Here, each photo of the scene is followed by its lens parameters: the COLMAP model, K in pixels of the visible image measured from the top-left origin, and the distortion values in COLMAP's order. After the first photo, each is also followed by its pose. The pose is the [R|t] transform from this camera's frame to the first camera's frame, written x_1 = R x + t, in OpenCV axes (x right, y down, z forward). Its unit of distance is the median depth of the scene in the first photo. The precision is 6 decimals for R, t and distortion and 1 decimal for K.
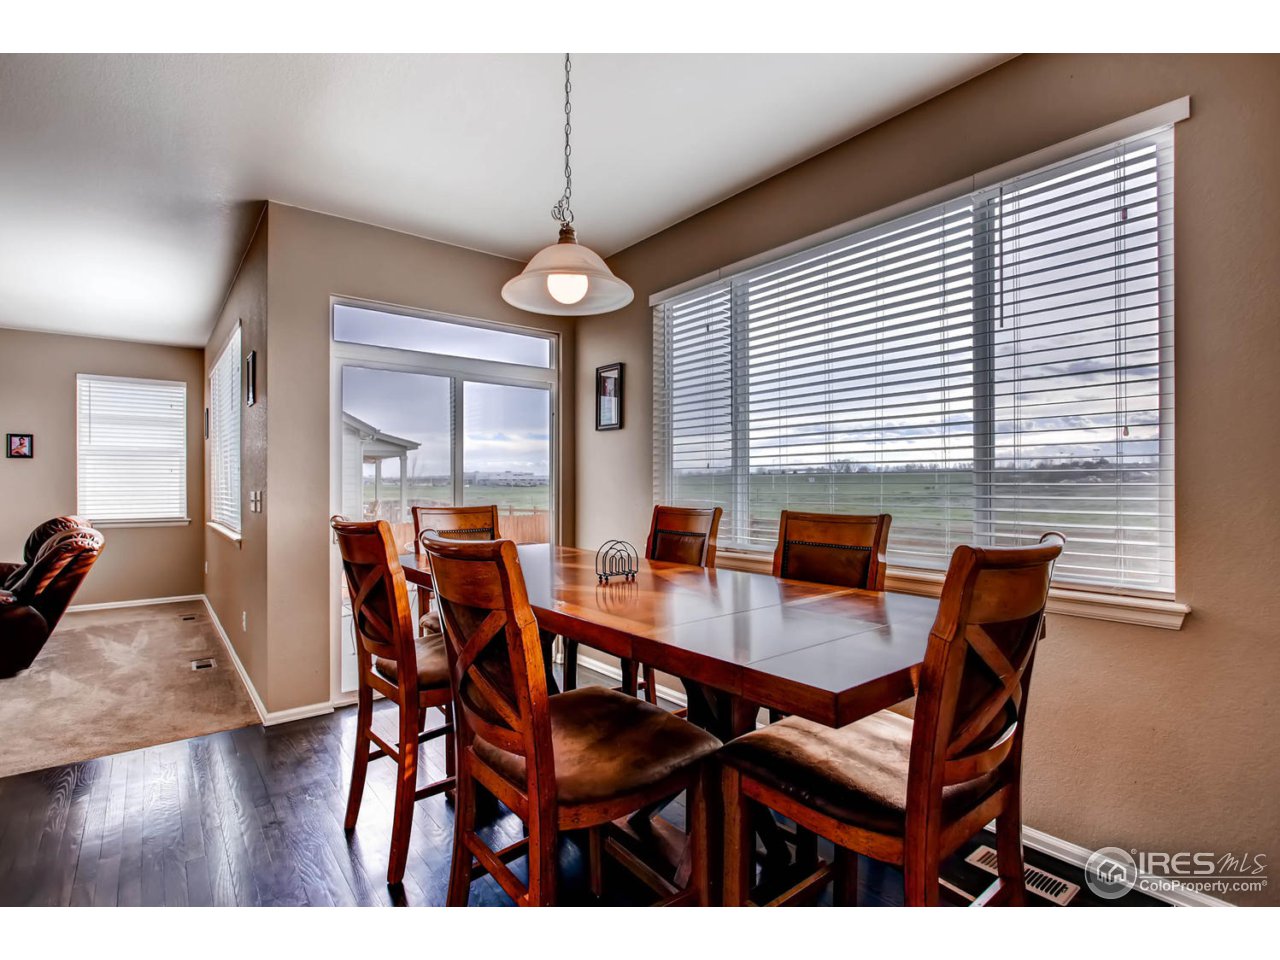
lens RADIAL K [[624.9, 0, 633.0], [0, 624.9, 484.1], [0, 0, 1]] dist [-0.004568, -0.001271]
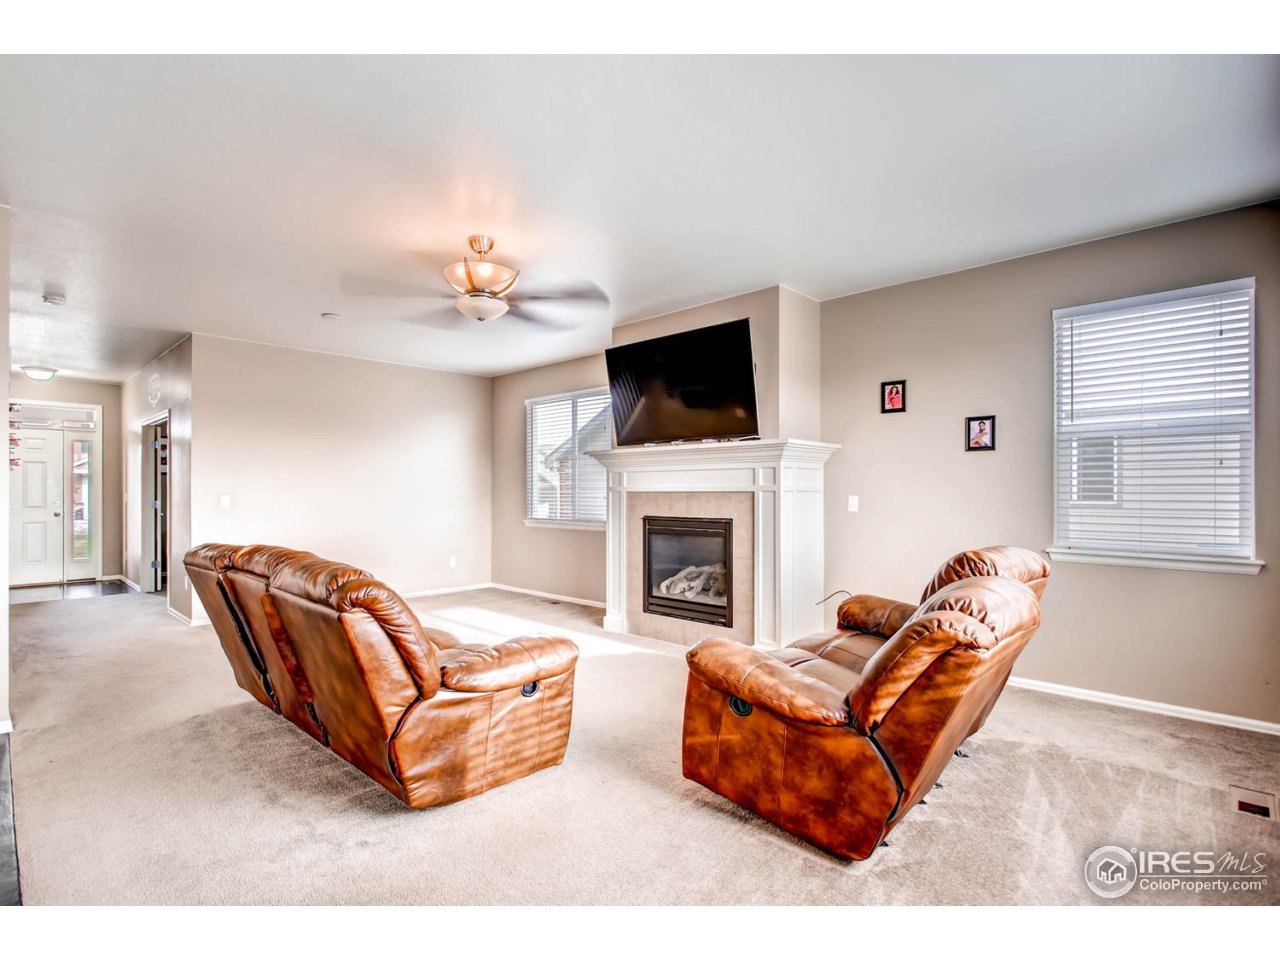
lens RADIAL K [[624.9, 0, 642.4], [0, 624.9, 486.7], [0, 0, 1]] dist [-0.004568, -0.001271]
pose [[0.154336, -0.003202, -0.988013, -0.514298], [-0.000800, 0.999994, -0.003366, 0.000858], [0.988018, 0.001310, 0.154333, 0.748320]]
